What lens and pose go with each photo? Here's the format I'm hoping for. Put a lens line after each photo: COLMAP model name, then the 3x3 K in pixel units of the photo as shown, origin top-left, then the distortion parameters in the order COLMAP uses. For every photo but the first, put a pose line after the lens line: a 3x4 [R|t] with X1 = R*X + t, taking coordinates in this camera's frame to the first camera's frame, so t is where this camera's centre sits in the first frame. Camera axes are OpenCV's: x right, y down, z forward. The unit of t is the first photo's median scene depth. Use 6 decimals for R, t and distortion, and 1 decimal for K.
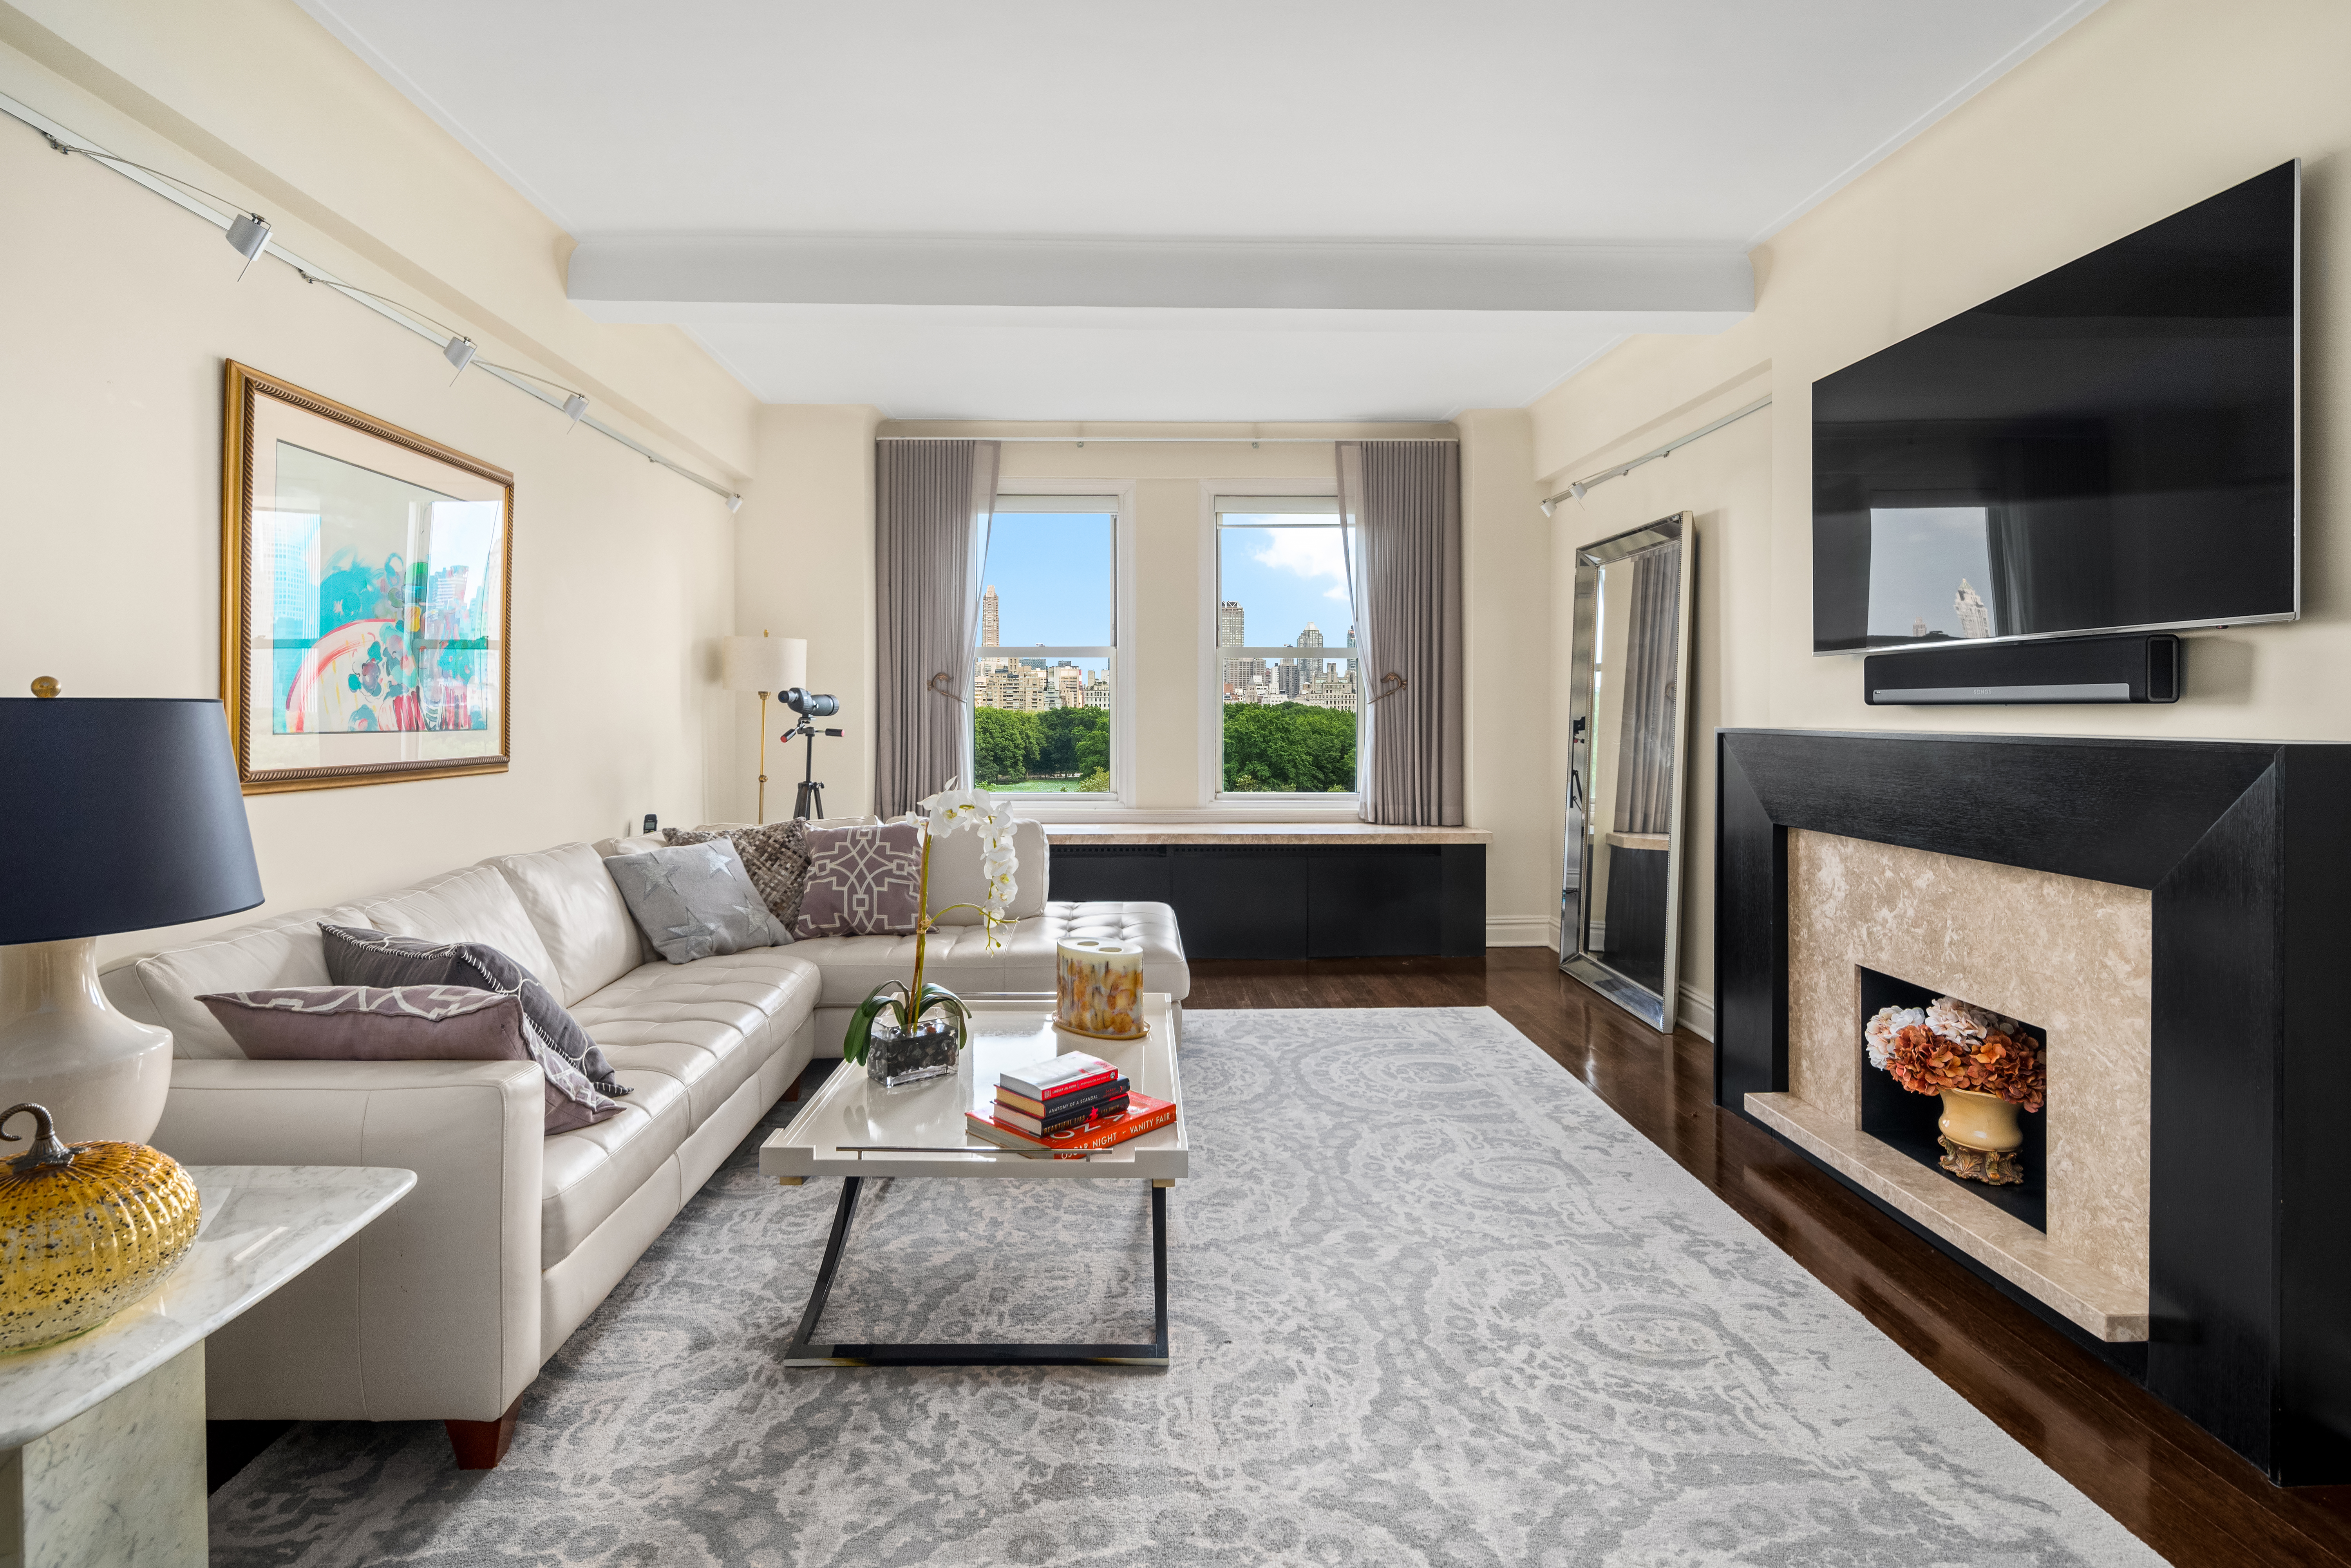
lens RADIAL K [[1176.6, 0, 1163.7], [0, 1176.6, 698.3], [0, 0, 1]] dist [0.002659, -0.003063]
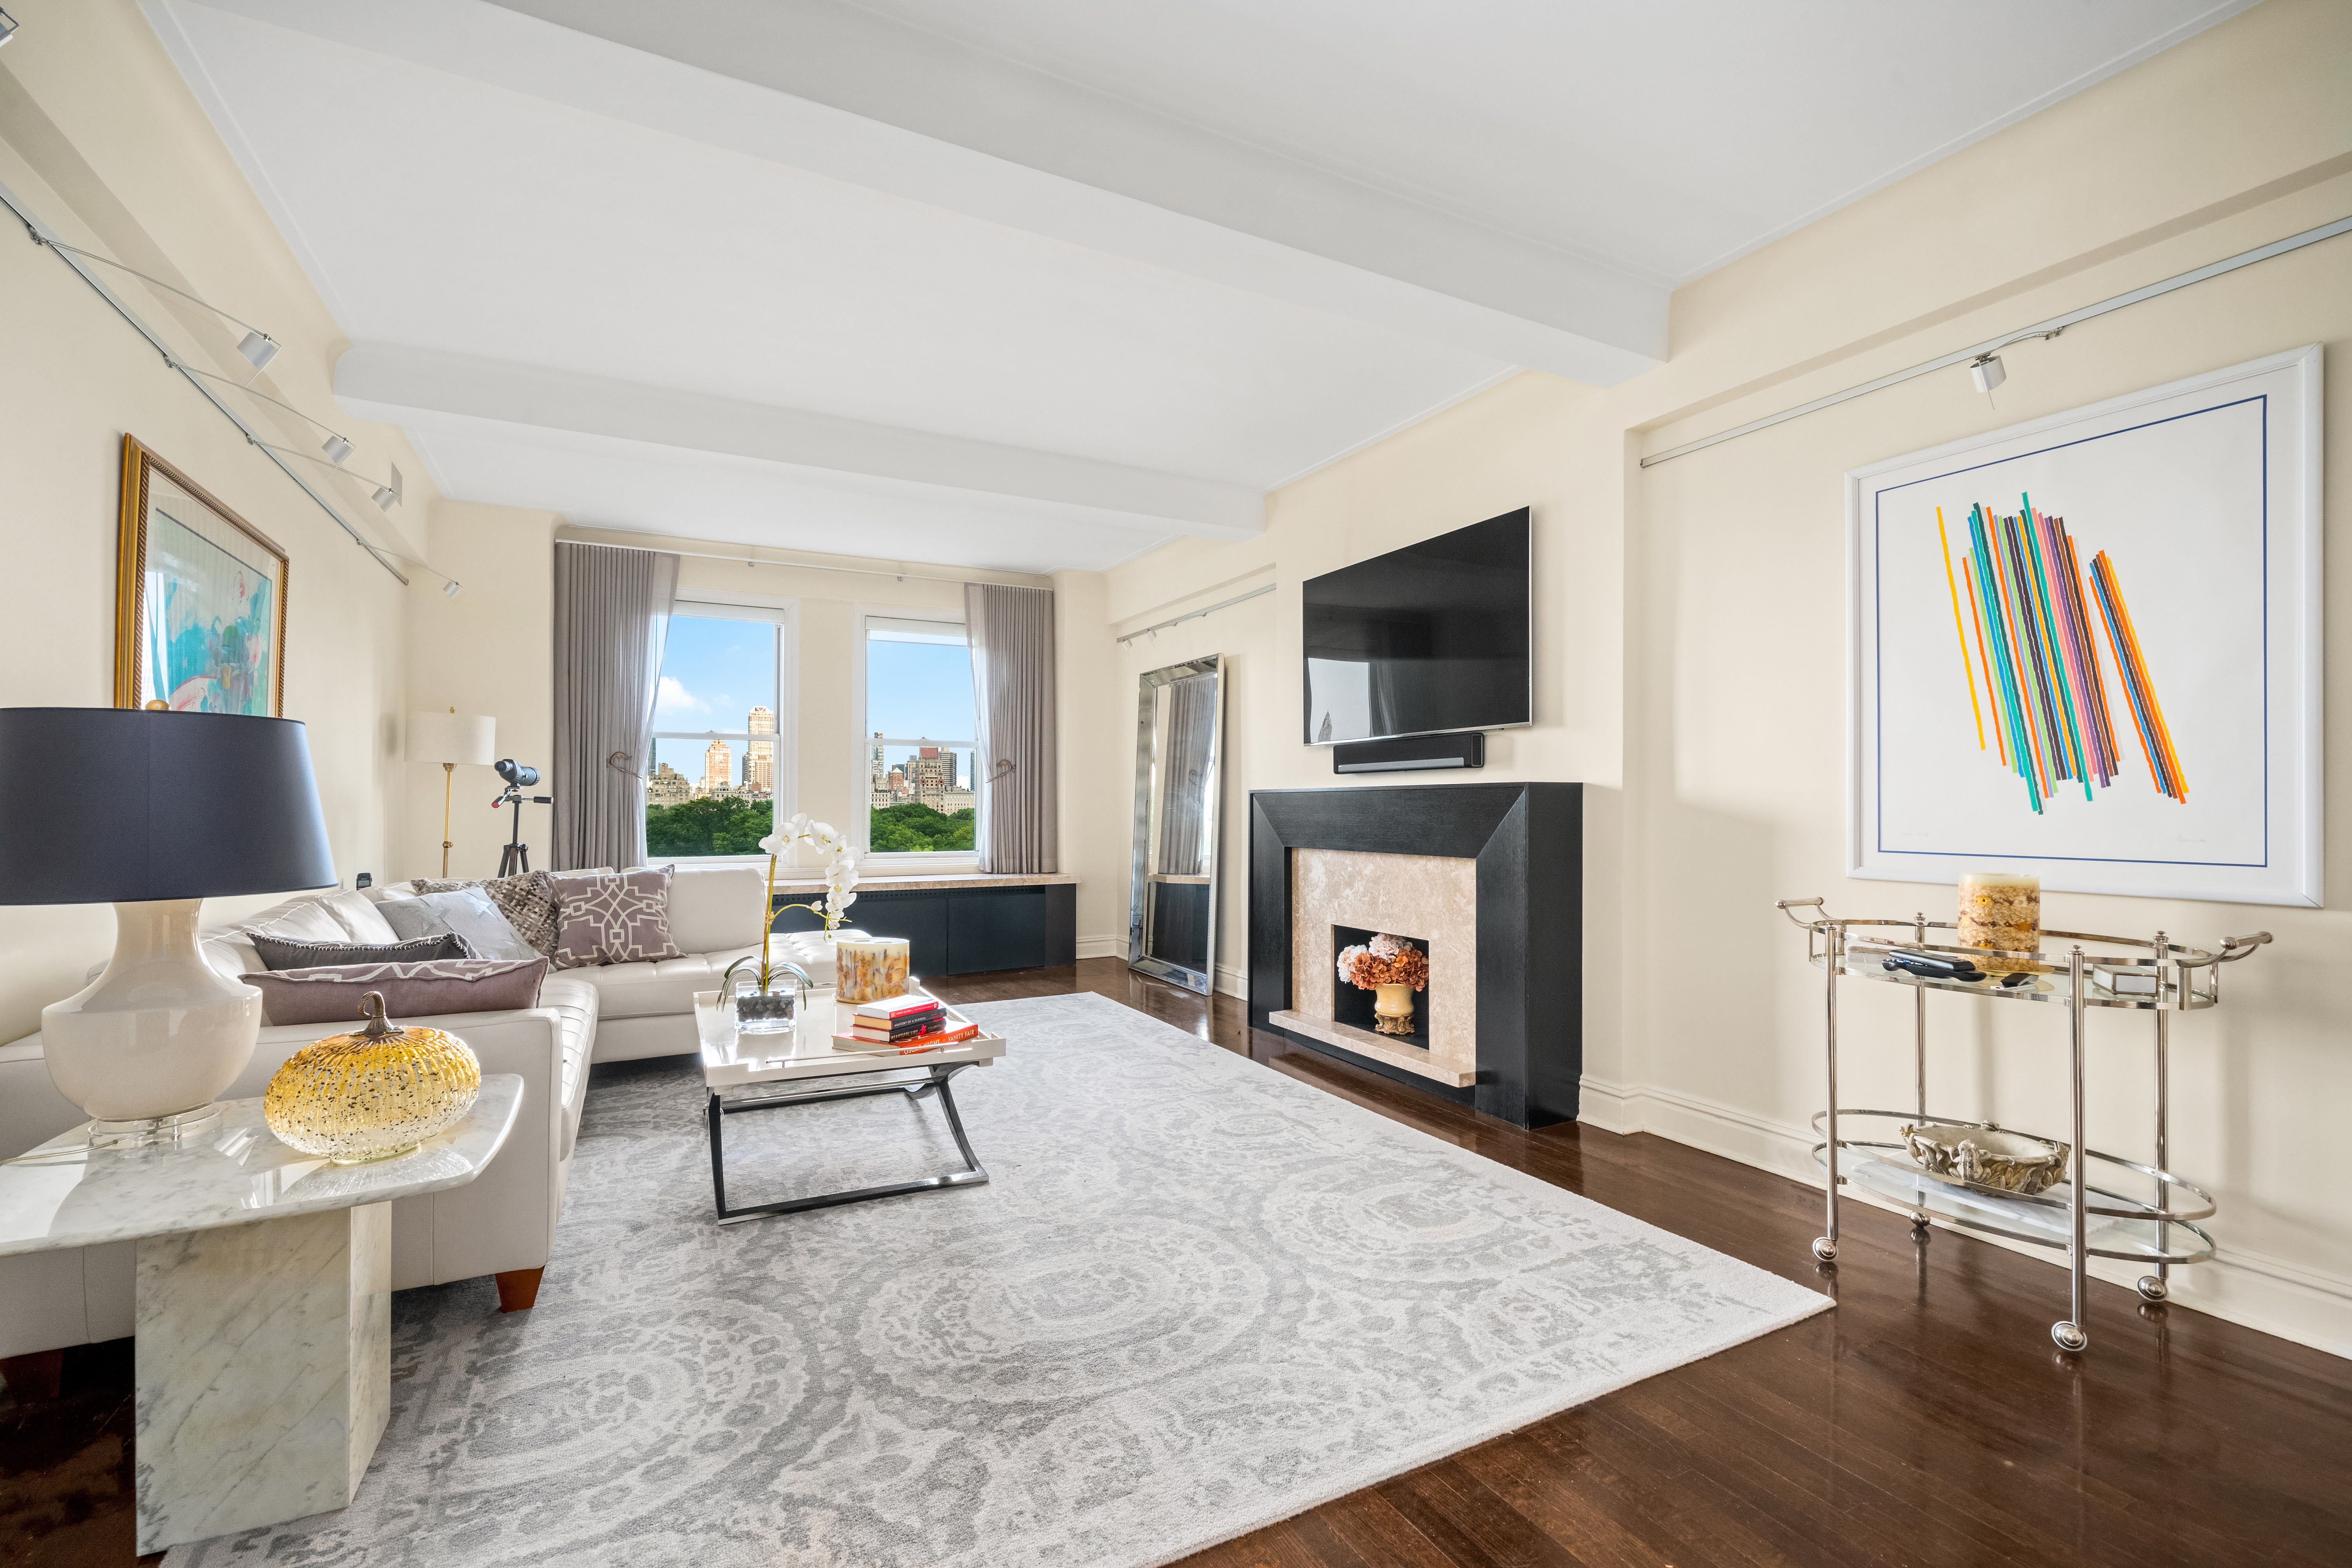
lens RADIAL K [[1022.5, 0, 1176.0], [0, 1022.5, 784.0], [0, 0, 1]] dist [-0.001035, -0.000216]
pose [[0.899570, 0.008083, 0.436703, -0.267234], [-0.001741, 0.999887, -0.014921, 0.044837], [-0.436774, 0.012662, 0.899482, -0.241134]]
